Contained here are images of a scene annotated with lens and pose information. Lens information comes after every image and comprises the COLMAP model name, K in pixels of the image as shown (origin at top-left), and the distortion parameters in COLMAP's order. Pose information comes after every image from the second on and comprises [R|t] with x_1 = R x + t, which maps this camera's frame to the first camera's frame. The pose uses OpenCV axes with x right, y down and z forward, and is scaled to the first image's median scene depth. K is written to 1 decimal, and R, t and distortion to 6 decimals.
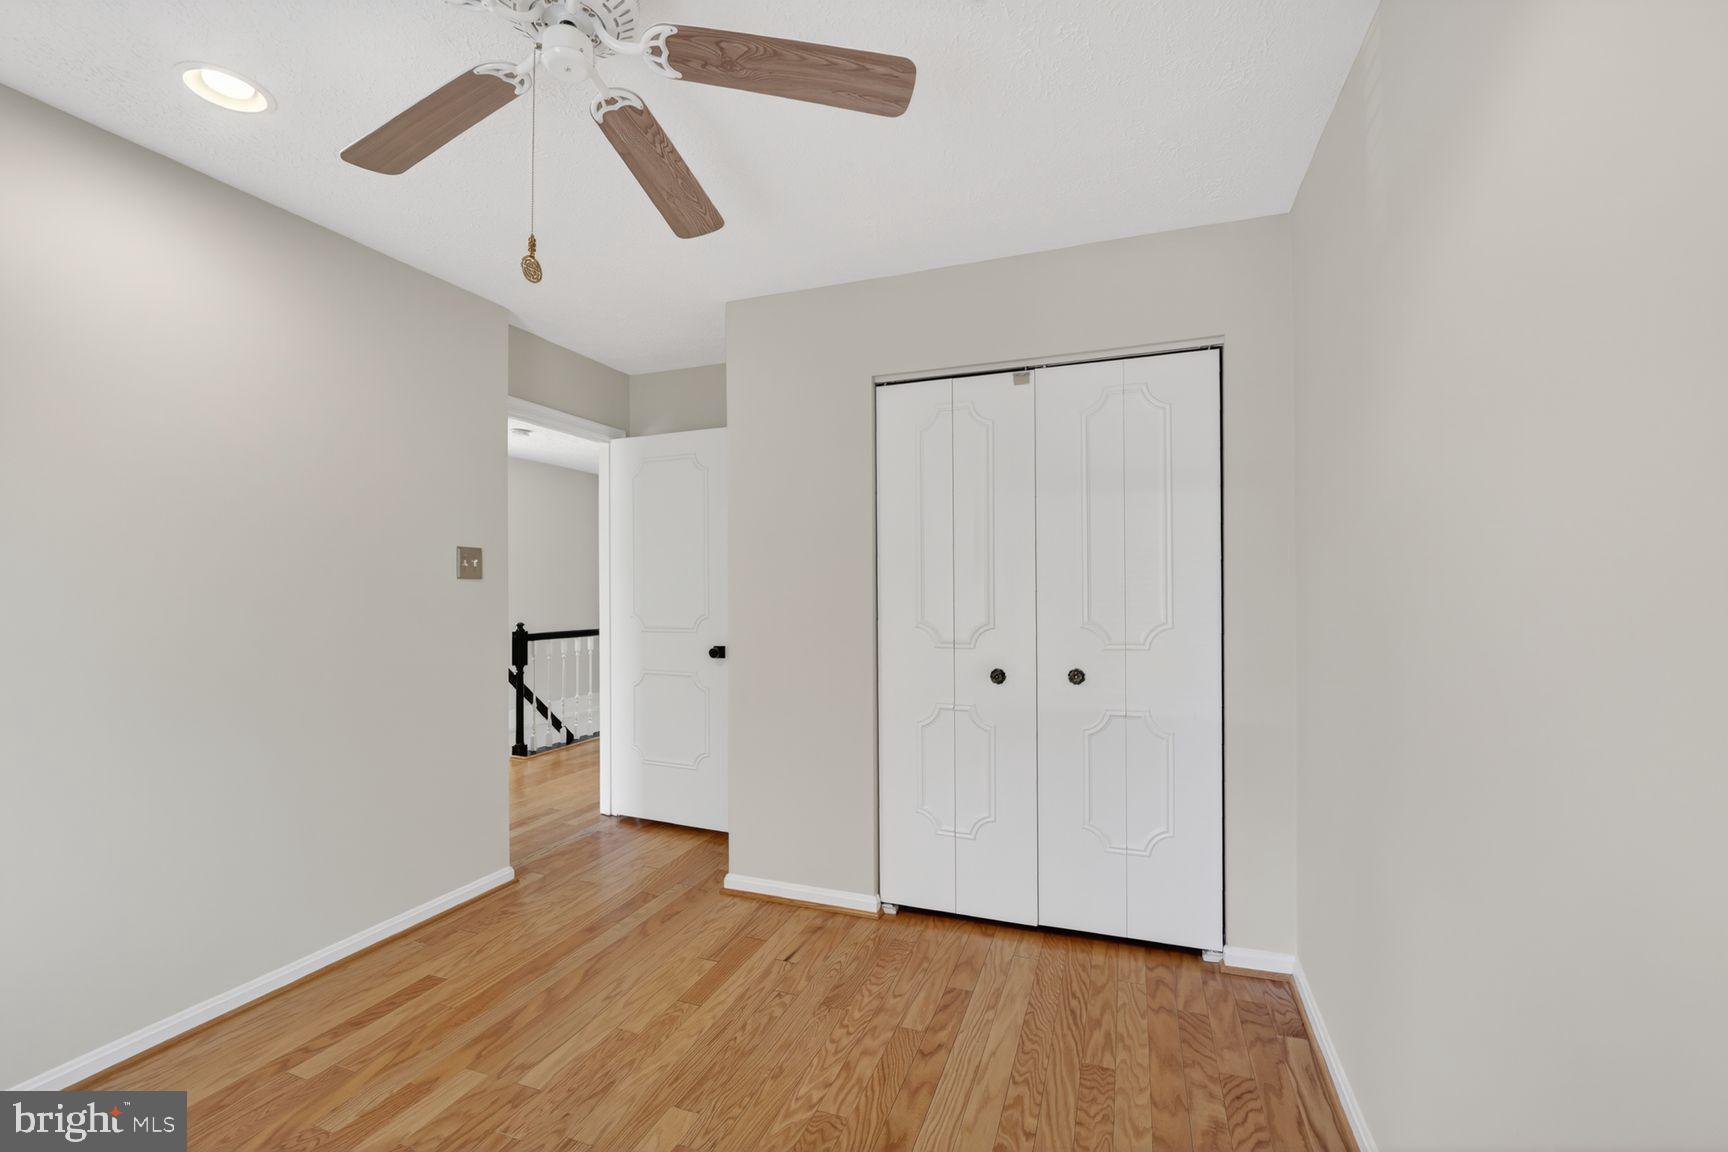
lens RADIAL K [[713.7, 0, 860.1], [0, 713.7, 582.2], [0, 0, 1]] dist [-0.013875, -0.003543]
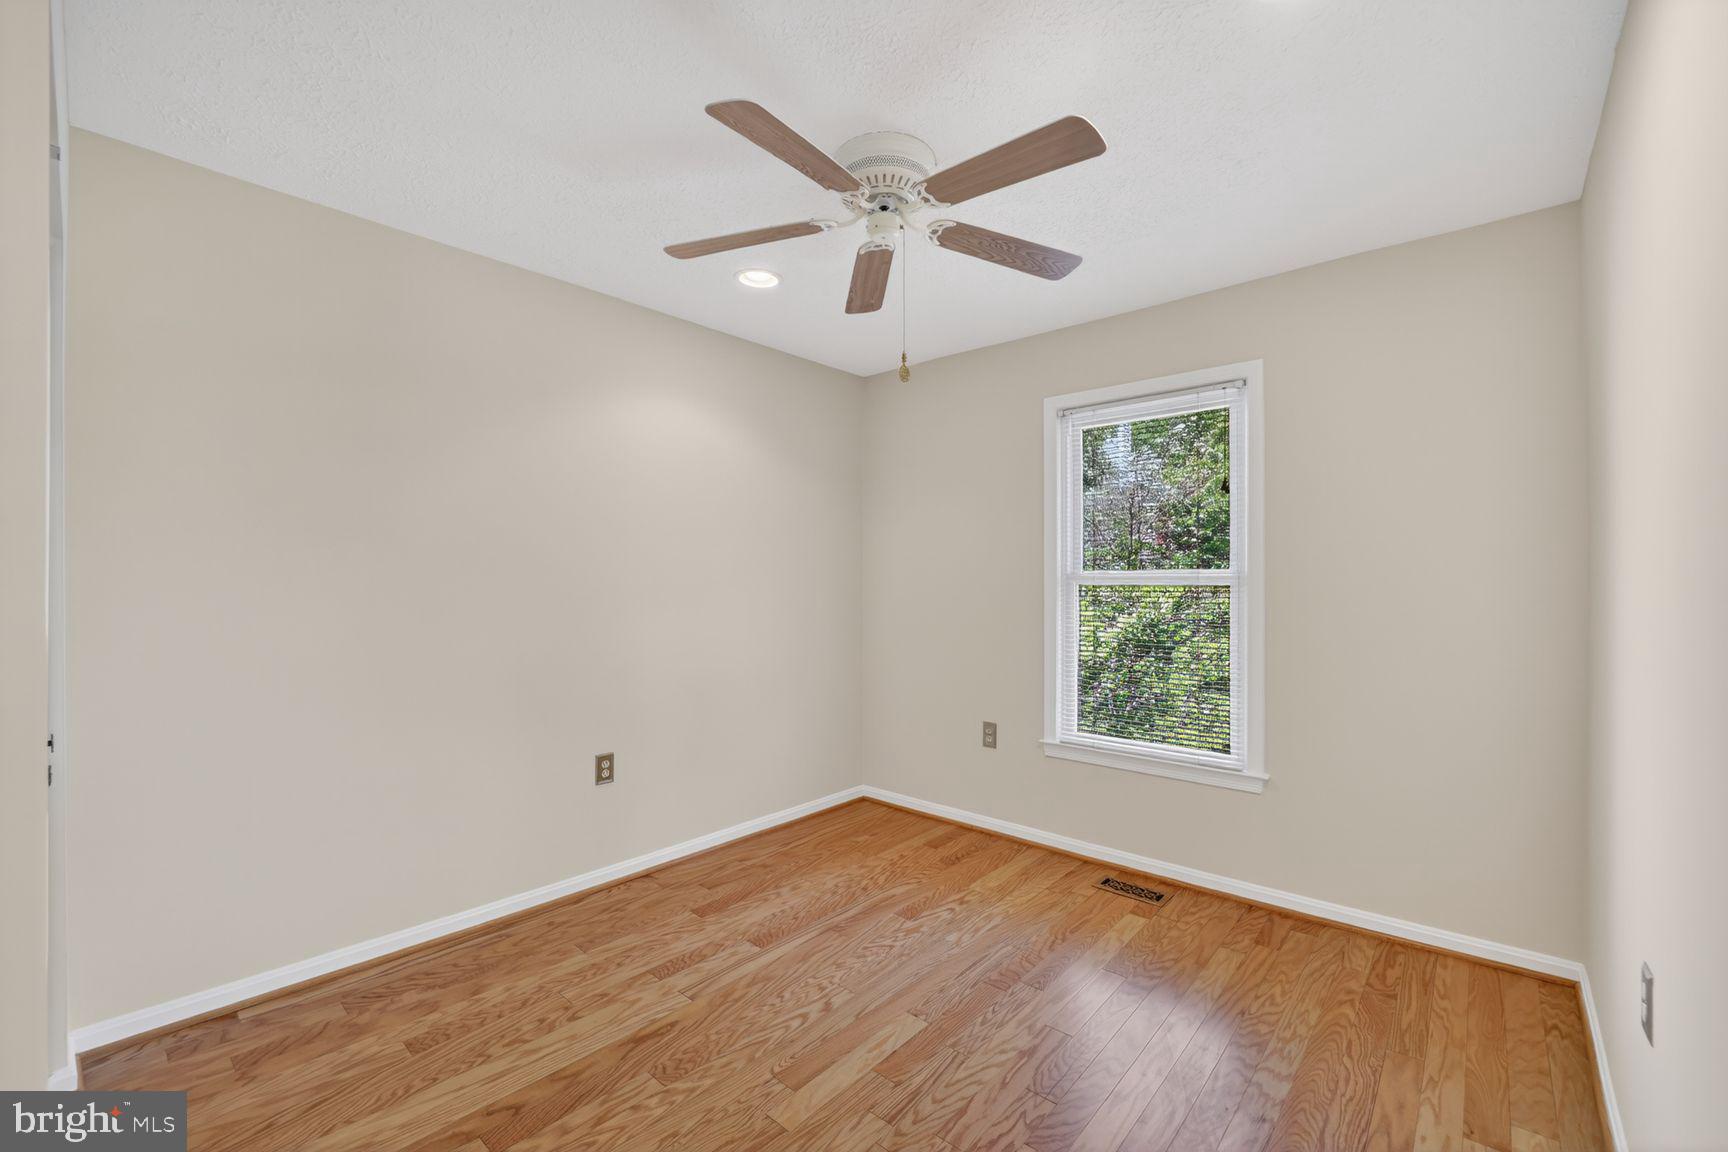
lens RADIAL K [[713.7, 0, 860.1], [0, 713.7, 582.2], [0, 0, 1]] dist [-0.013875, -0.003543]
pose [[-0.929166, 0.001203, 0.369660, -0.688698], [0.000396, 0.999997, -0.002259, 0.008870], [-0.369662, -0.001952, -0.929164, 1.801423]]
